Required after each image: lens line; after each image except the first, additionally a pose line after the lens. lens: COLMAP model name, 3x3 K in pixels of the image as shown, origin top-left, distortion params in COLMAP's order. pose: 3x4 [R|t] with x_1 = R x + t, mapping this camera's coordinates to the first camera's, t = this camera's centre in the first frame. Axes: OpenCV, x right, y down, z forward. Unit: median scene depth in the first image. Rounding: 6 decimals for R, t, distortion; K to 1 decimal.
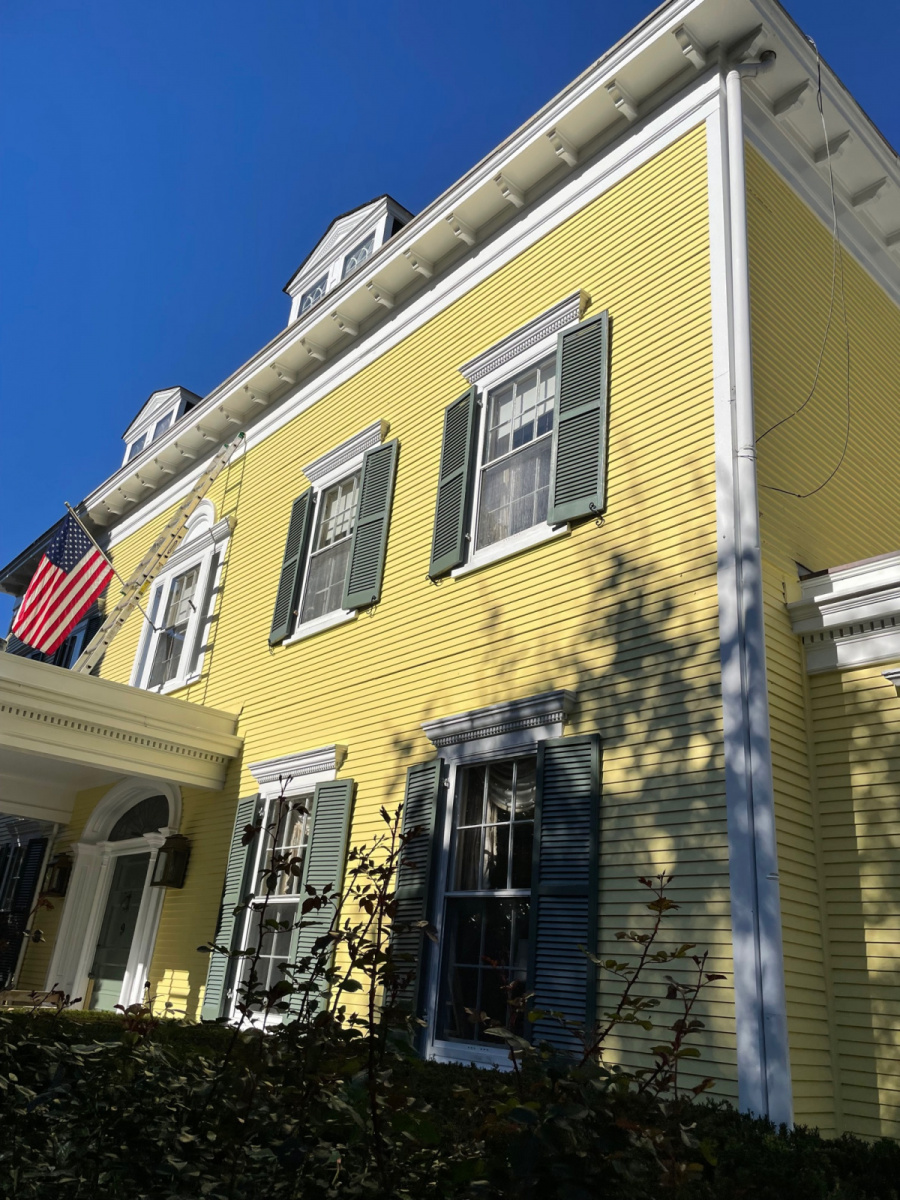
lens RADIAL K [[917.2, 0, 459.4], [0, 917.2, 598.6], [0, 0, 1]] dist [0.098752, -0.143249]
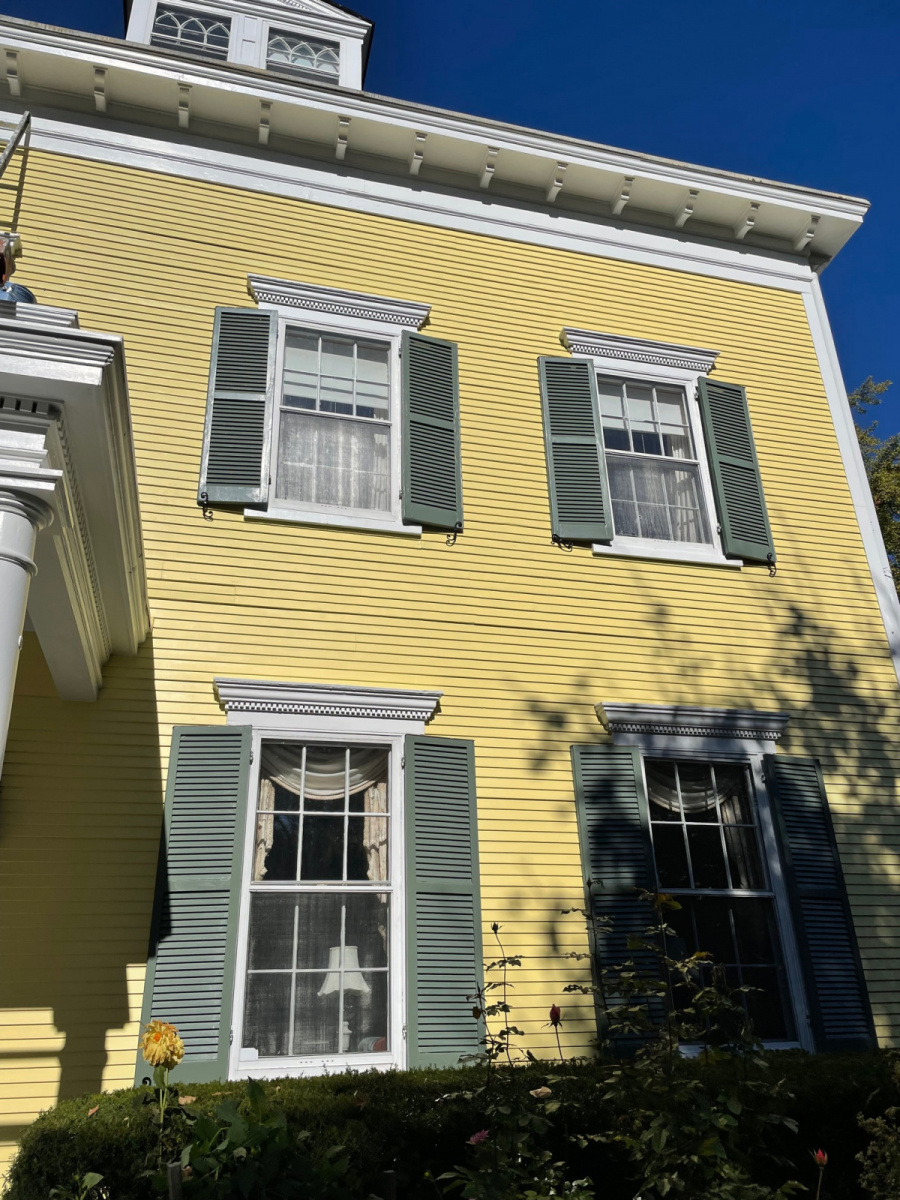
lens RADIAL K [[917.2, 0, 459.4], [0, 917.2, 598.6], [0, 0, 1]] dist [0.098752, -0.143249]
pose [[0.447903, 0.289956, 0.845759, -0.966606], [-0.295015, 0.940902, -0.166339, 0.249161], [-0.844008, -0.175008, 0.506974, 0.722145]]
